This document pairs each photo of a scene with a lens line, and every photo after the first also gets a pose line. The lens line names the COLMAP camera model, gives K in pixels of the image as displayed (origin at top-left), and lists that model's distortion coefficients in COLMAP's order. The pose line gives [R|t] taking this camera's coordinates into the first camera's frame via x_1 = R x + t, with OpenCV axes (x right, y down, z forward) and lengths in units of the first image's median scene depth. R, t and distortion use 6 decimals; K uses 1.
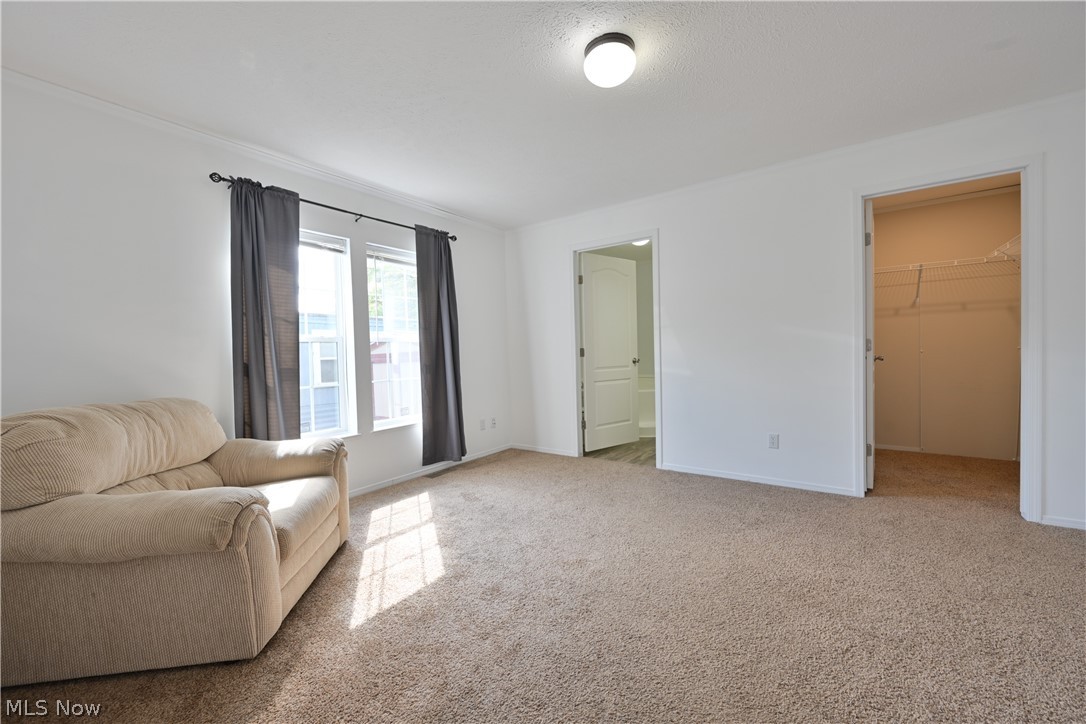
lens RADIAL K [[427.9, 0, 543.0], [0, 427.9, 362.0], [0, 0, 1]] dist [-0.000968, 0.000010]
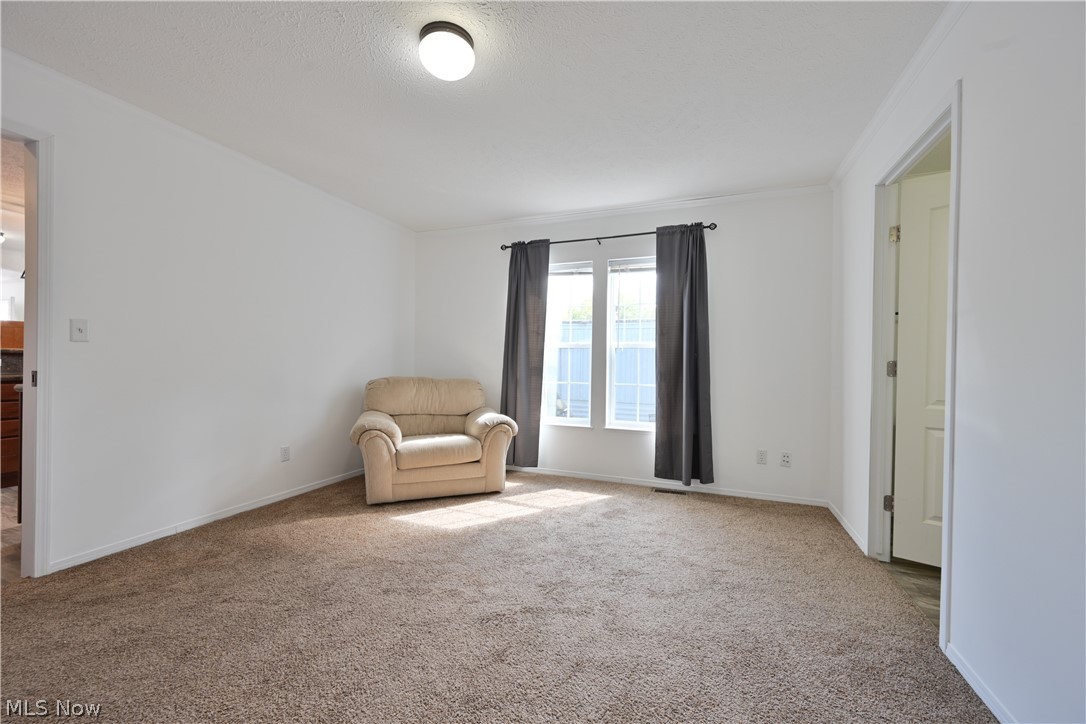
lens RADIAL K [[427.9, 0, 543.0], [0, 427.9, 362.0], [0, 0, 1]] dist [-0.000968, 0.000010]
pose [[0.241409, 0.032967, -0.969863, 0.638478], [-0.043897, 0.998771, 0.023023, -0.028701], [0.969430, 0.037016, 0.242559, 0.561624]]
